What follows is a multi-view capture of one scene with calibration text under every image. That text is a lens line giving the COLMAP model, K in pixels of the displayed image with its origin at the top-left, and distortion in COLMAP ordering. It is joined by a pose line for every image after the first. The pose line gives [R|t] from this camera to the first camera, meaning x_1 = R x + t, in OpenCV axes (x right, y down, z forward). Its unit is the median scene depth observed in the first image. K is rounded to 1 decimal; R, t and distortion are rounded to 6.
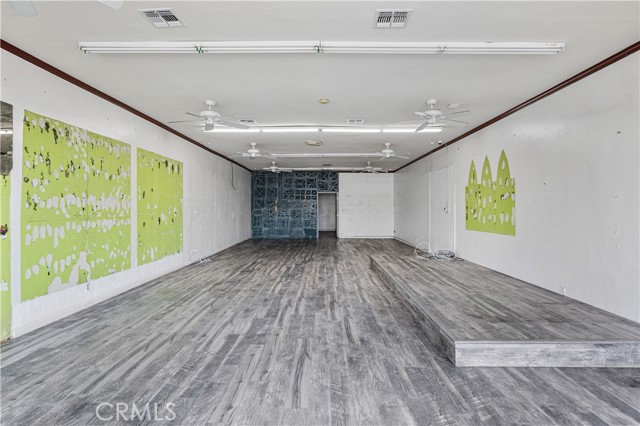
lens RADIAL K [[374.9, 0, 320.7], [0, 374.9, 211.0], [0, 0, 1]] dist [0.008749, 0.001033]
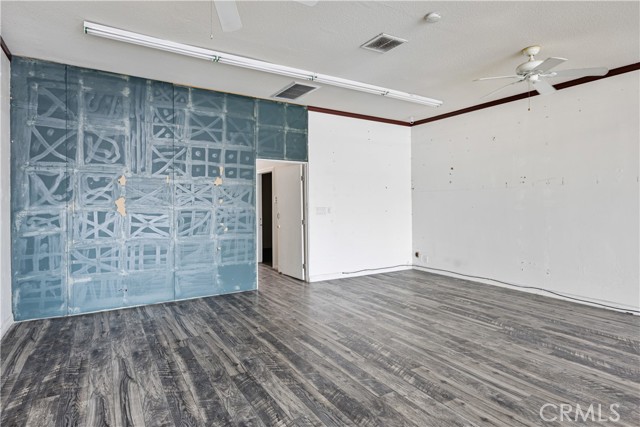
lens RADIAL K [[374.9, 0, 316.7], [0, 374.9, 202.2], [0, 0, 1]] dist [0.008749, 0.001033]
pose [[0.834817, -0.000087, 0.550528, -0.152989], [0.002914, 0.999987, -0.004261, -0.007449], [-0.550520, 0.005161, 0.834806, 0.676643]]
